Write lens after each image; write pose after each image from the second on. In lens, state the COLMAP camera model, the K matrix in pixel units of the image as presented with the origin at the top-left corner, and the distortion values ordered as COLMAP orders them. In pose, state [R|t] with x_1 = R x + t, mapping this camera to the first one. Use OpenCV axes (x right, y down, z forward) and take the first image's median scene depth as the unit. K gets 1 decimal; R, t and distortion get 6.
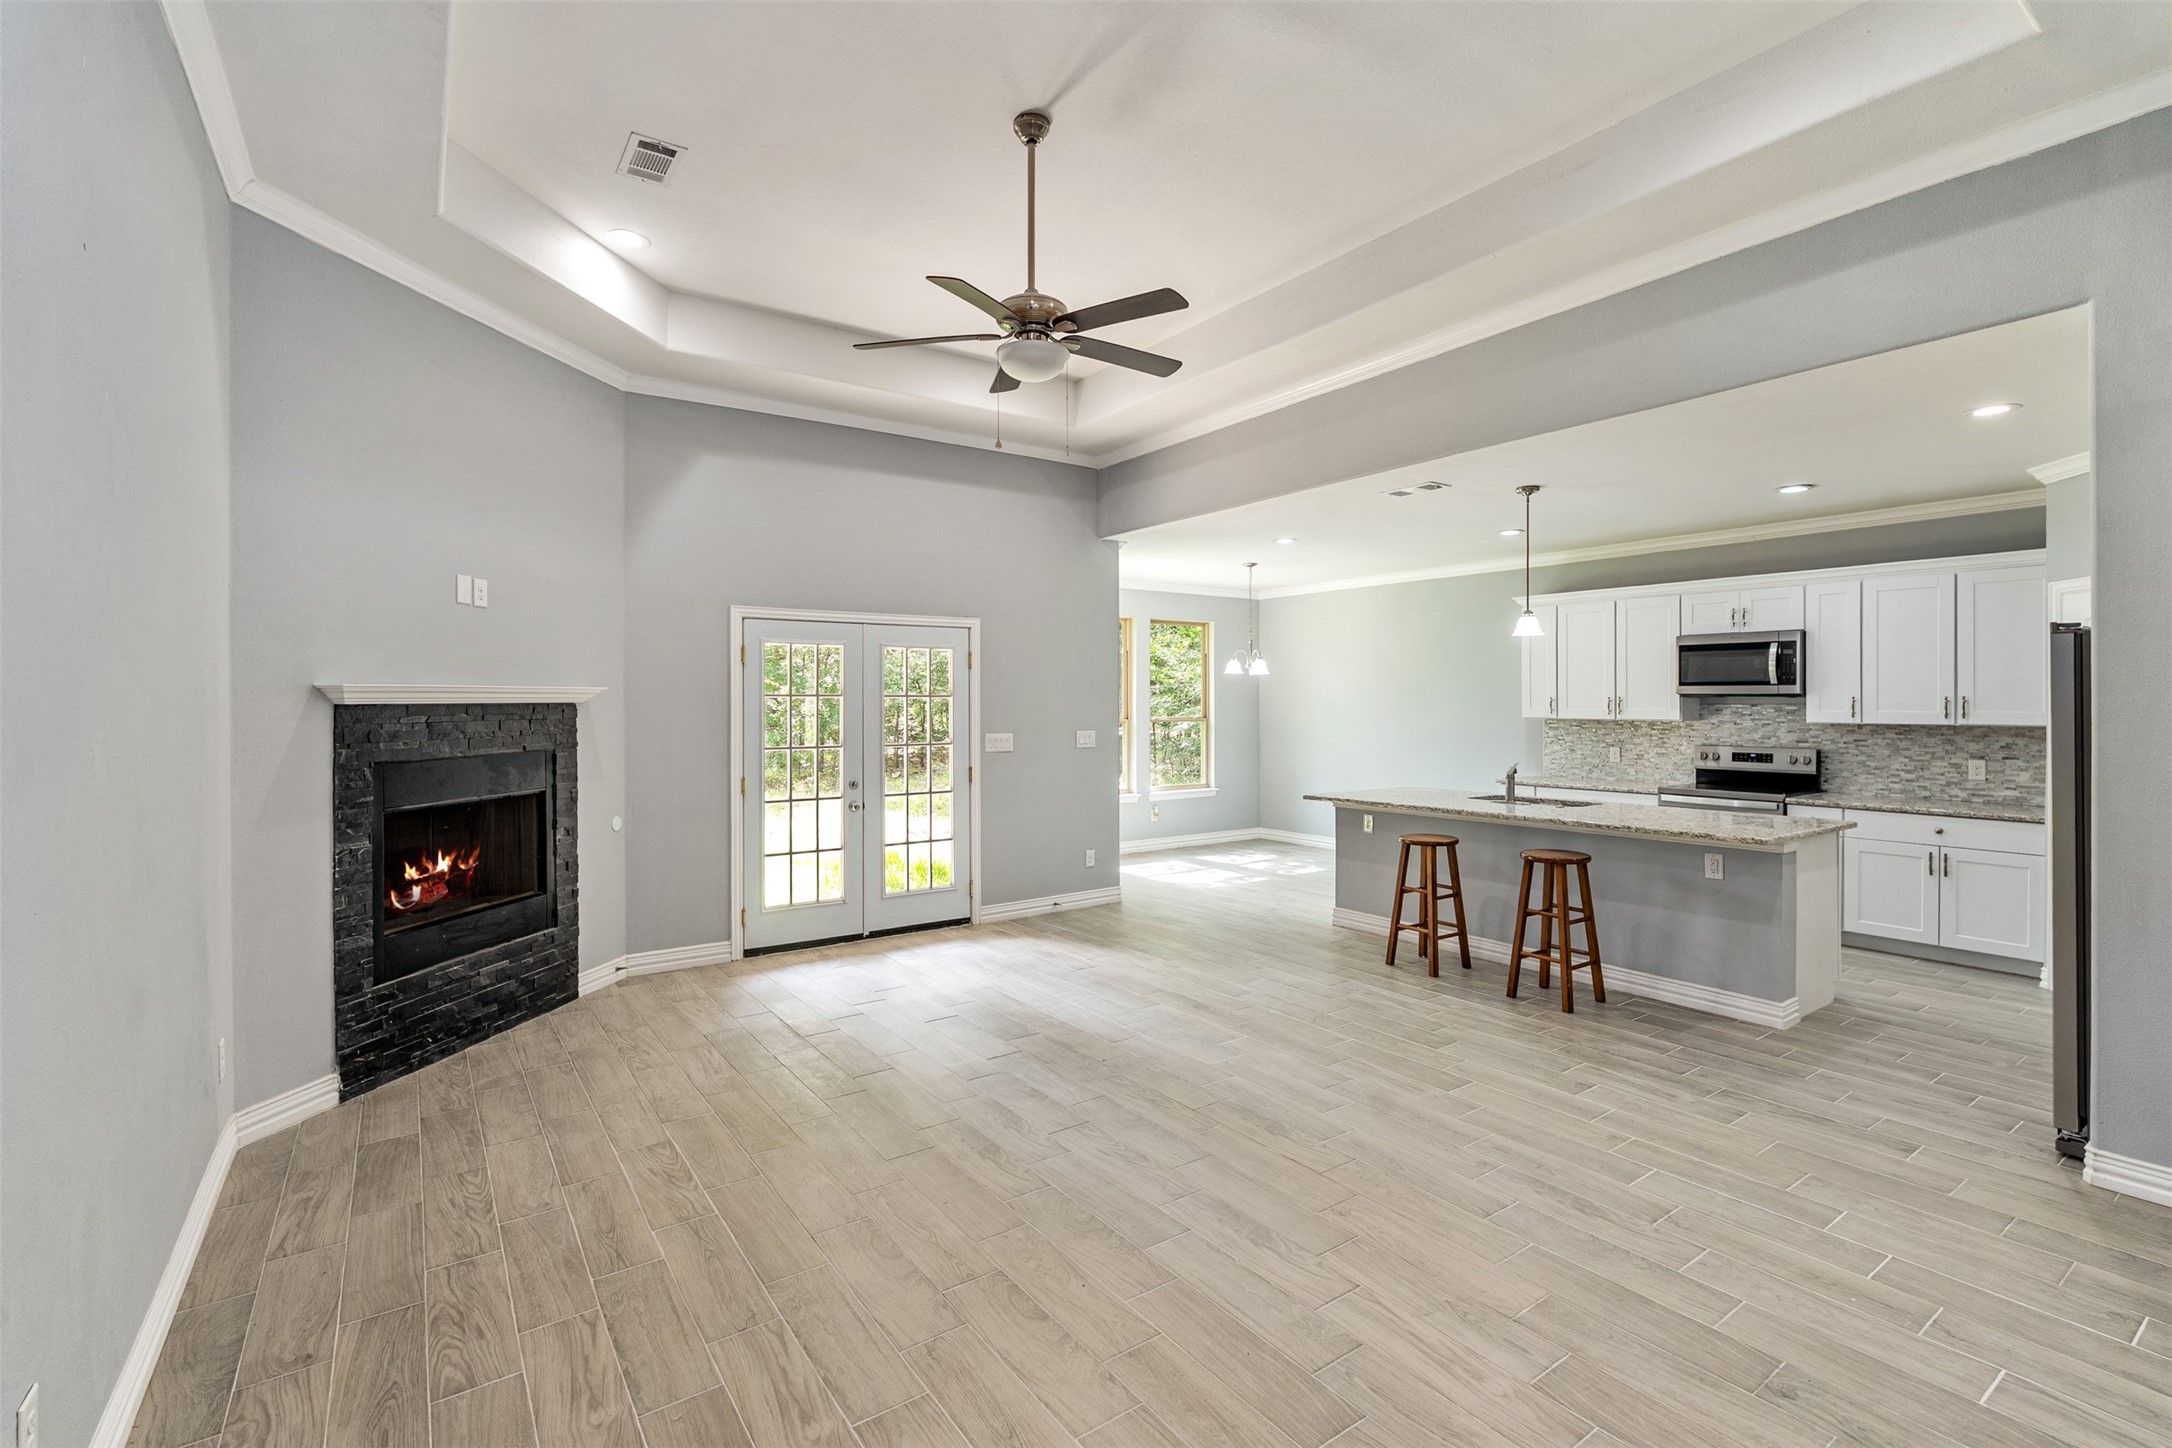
lens RADIAL K [[978.0, 0, 1099.0], [0, 978.0, 698.4], [0, 0, 1]] dist [-0.005121, 0.000773]
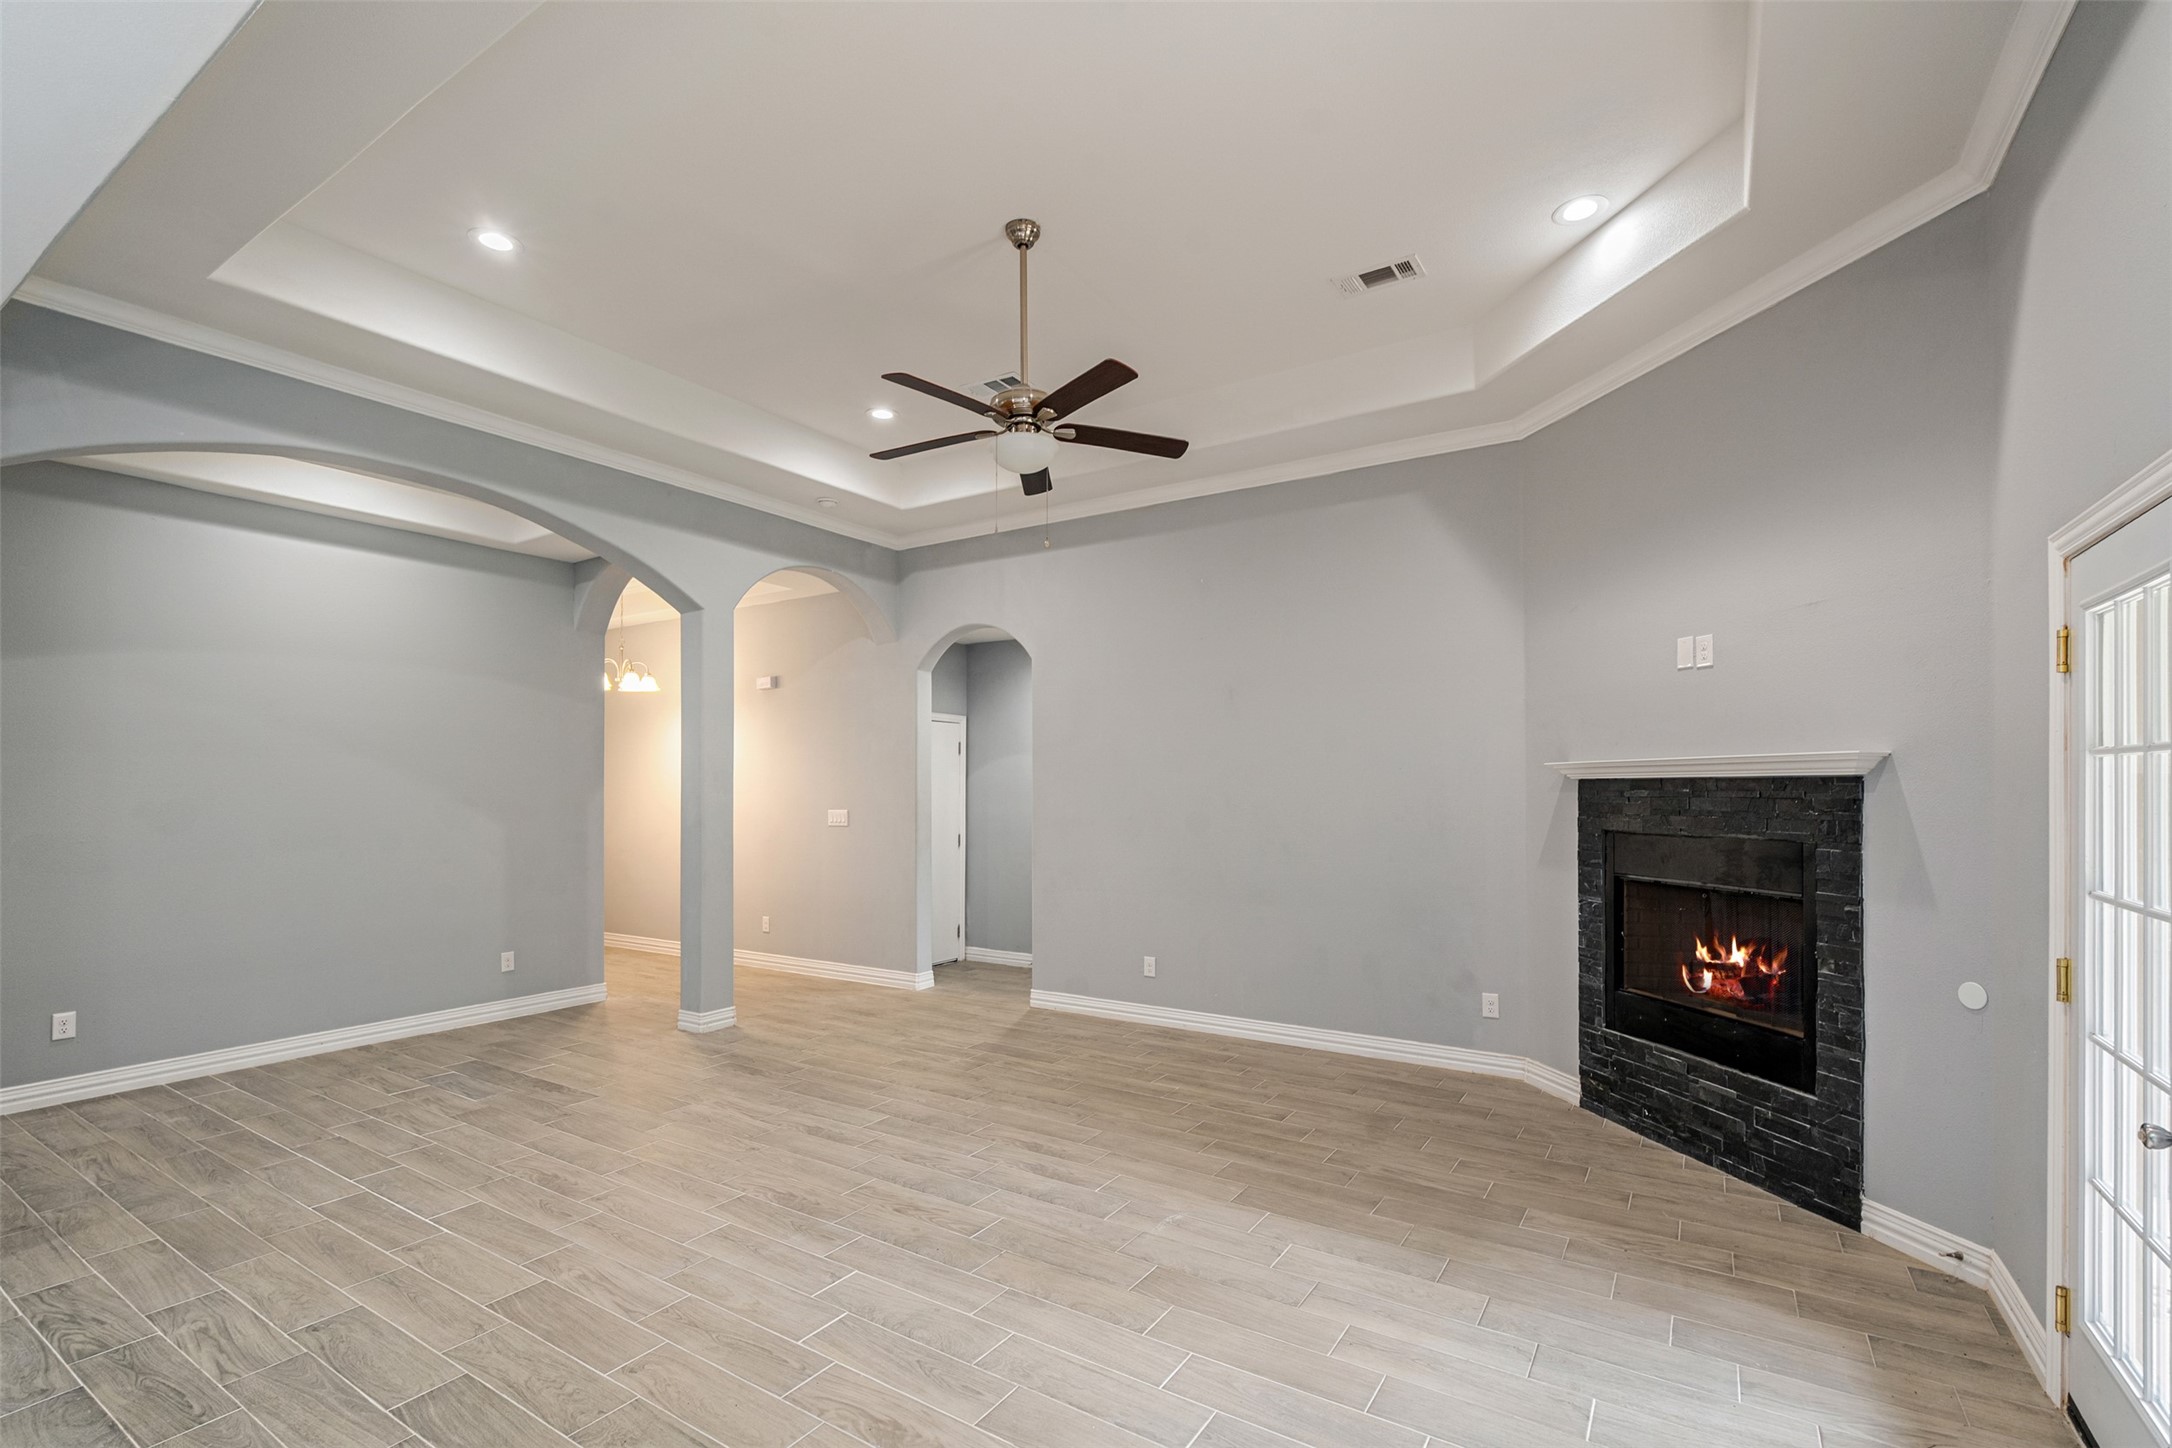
lens RADIAL K [[978.0, 0, 1076.7], [0, 978.0, 771.0], [0, 0, 1]] dist [-0.005121, 0.000773]
pose [[-0.935223, 0.000039, -0.354059, 0.203316], [0.006874, 0.999814, -0.018047, 0.011574], [0.353992, -0.019312, -0.935049, 1.622991]]
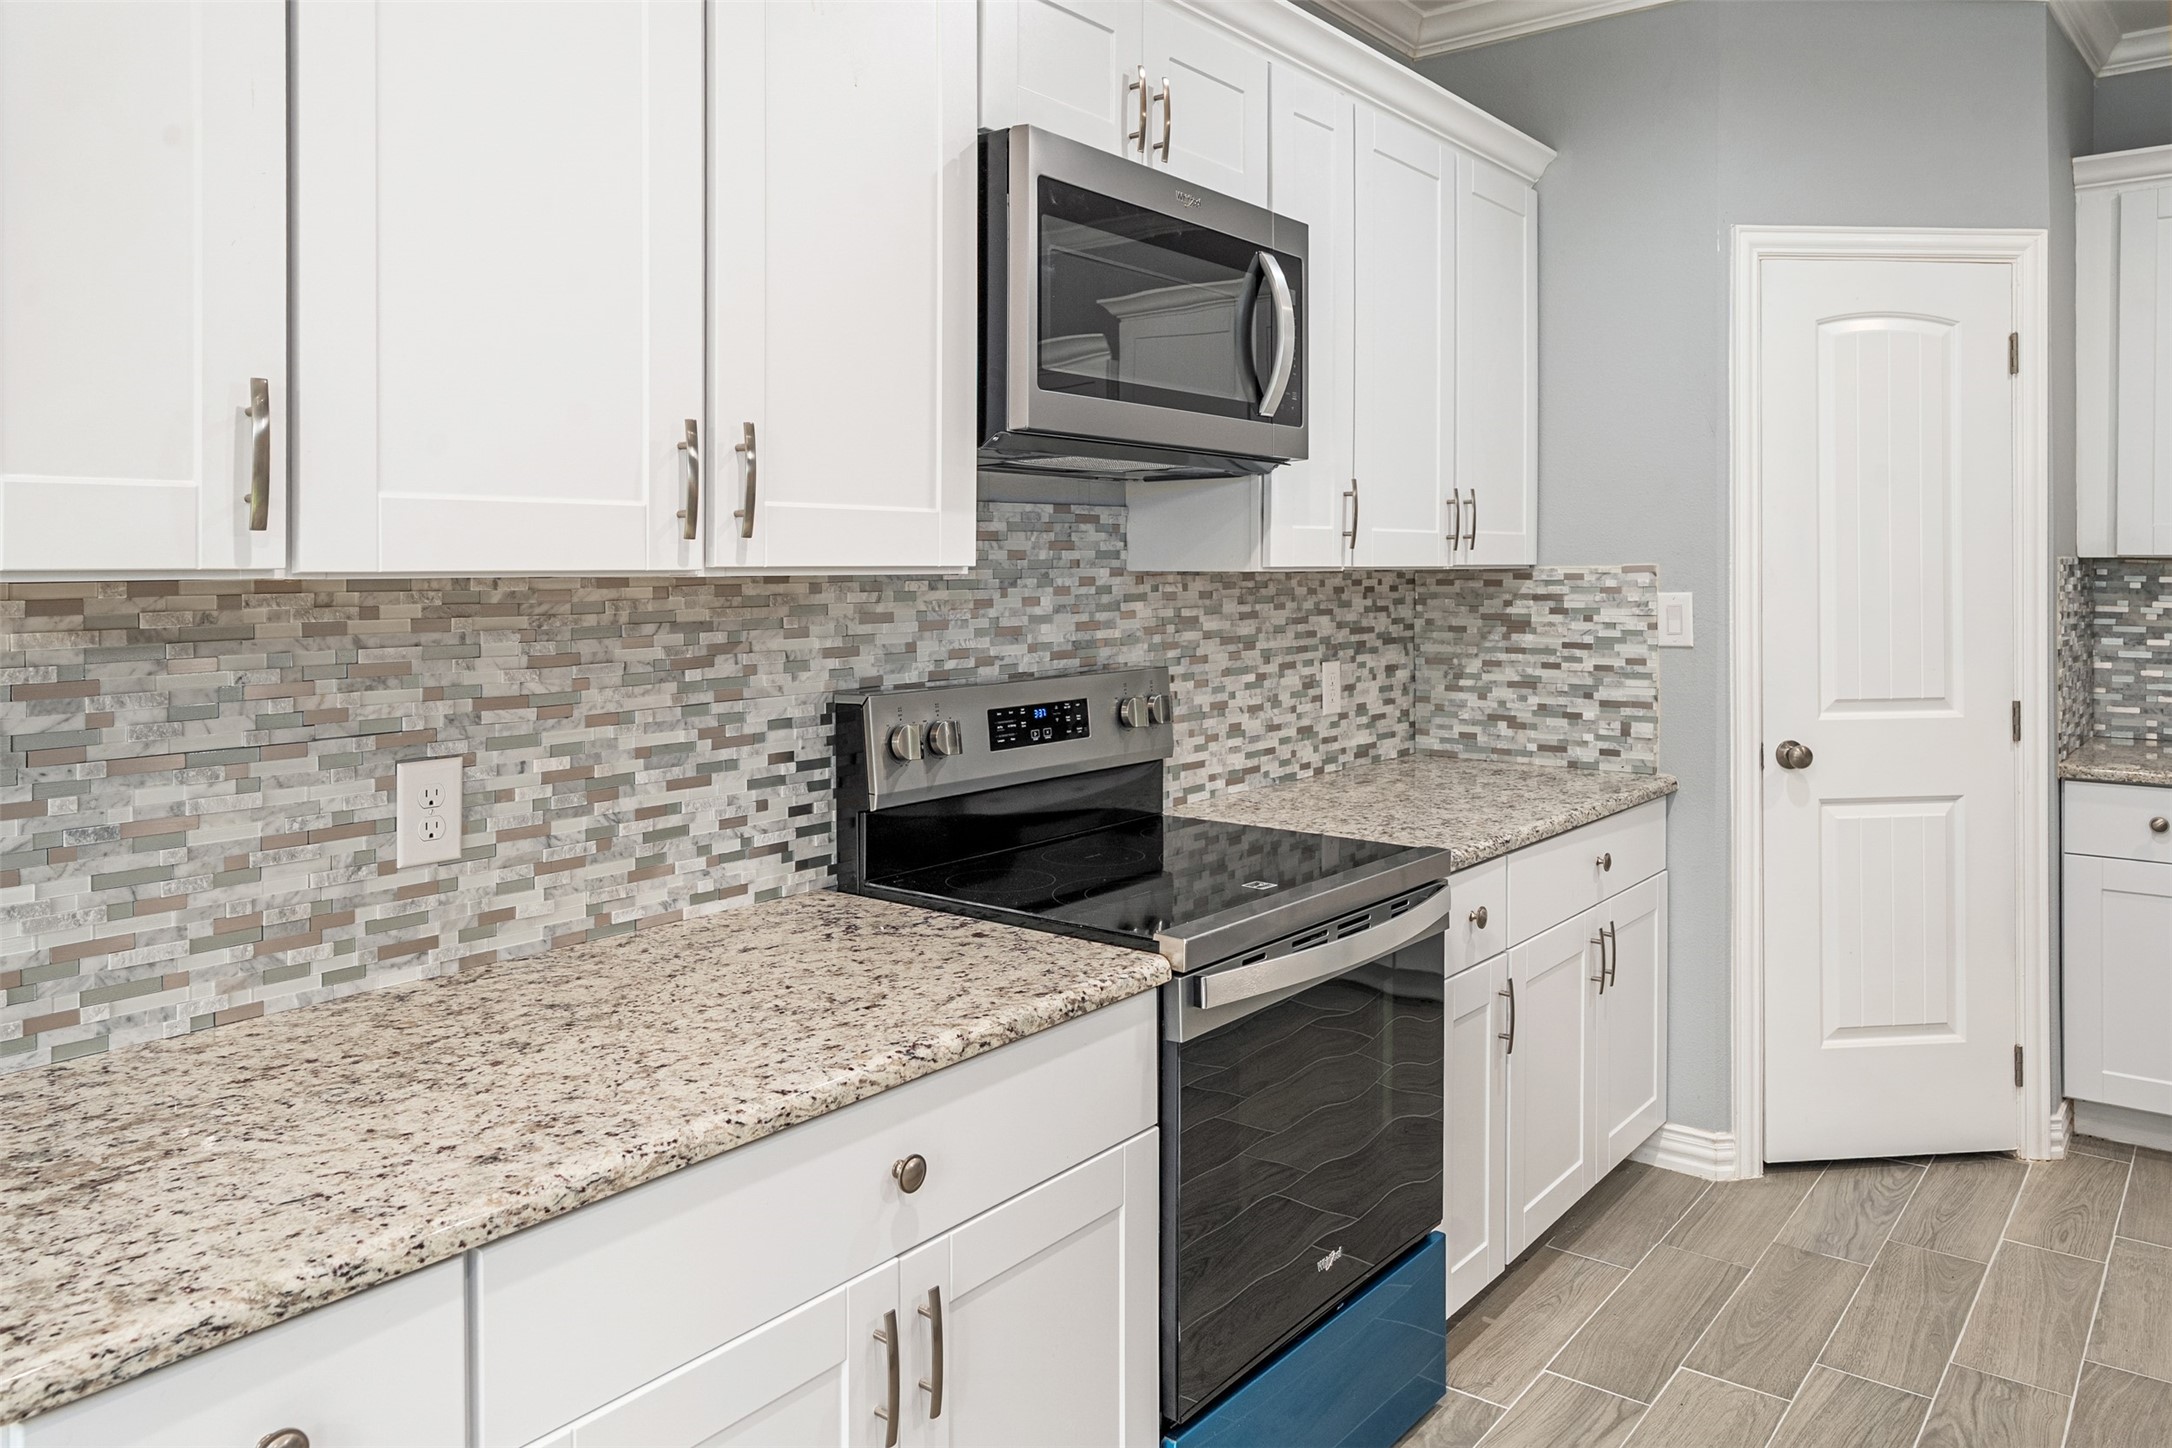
lens RADIAL K [[1508.1, 0, 1116.6], [0, 1508.1, 568.8], [0, 0, 1]] dist [0.009306, -0.003233]
pose [[-0.277489, -0.003868, 0.960721, 0.493795], [-0.000844, 0.999992, 0.003782, 0.034185], [-0.960728, 0.000238, -0.277490, 1.709060]]
